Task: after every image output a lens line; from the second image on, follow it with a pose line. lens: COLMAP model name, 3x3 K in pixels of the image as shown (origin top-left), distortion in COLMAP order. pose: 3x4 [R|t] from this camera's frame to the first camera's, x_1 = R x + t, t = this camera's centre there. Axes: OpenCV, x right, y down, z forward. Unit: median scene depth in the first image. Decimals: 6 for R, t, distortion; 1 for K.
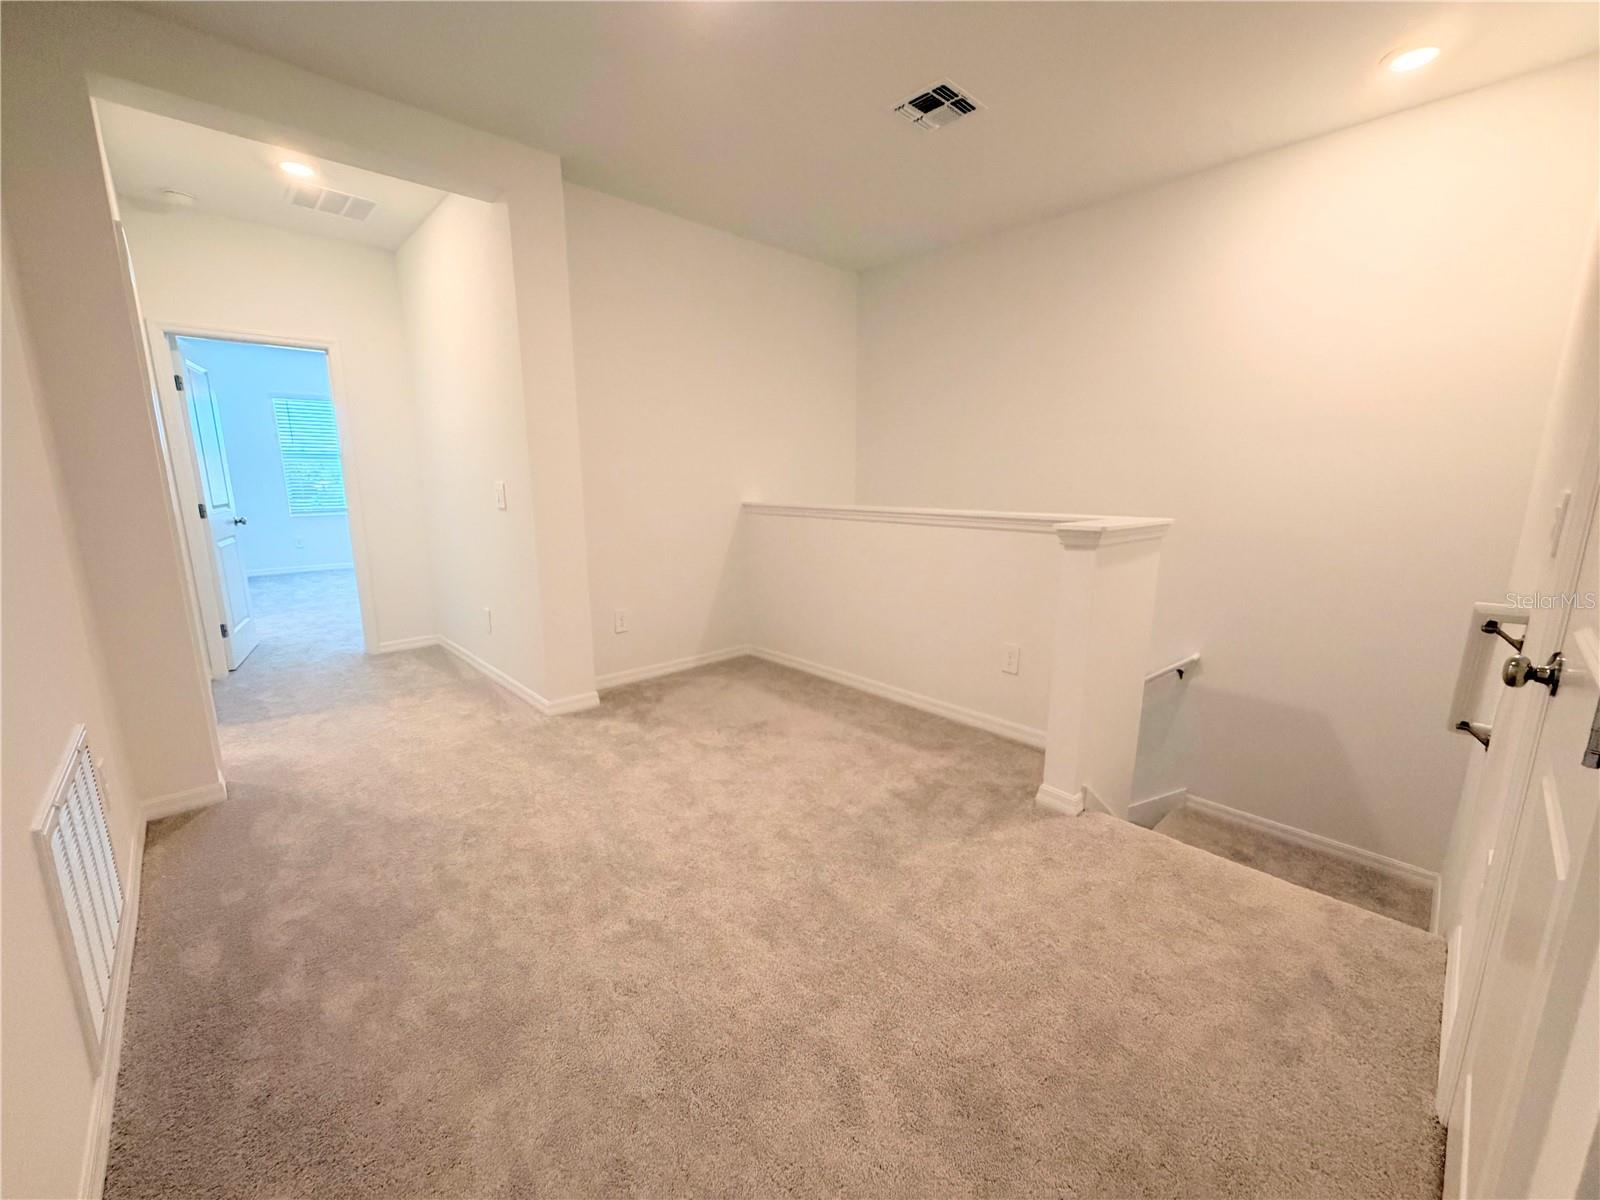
lens RADIAL K [[641.2, 0, 788.1], [0, 641.2, 601.7], [0, 0, 1]] dist [0.003354, -0.000330]
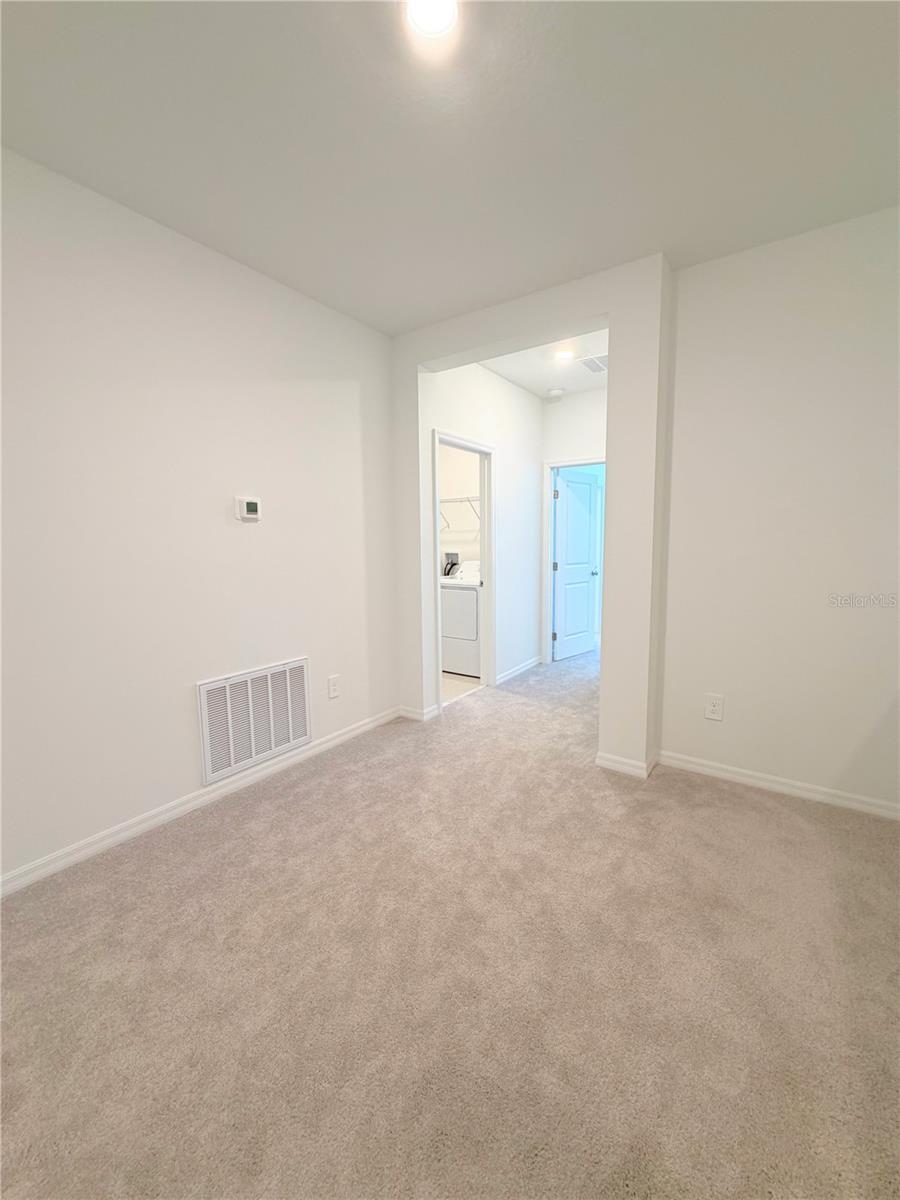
lens RADIAL K [[480.9, 0, 444.0], [0, 480.9, 596.6], [0, 0, 1]] dist [0.003354, -0.000330]
pose [[0.226205, 0.112473, -0.967565, 0.349028], [-0.180254, 0.980989, 0.071893, -0.122559], [0.957256, 0.158145, 0.242178, 0.490312]]
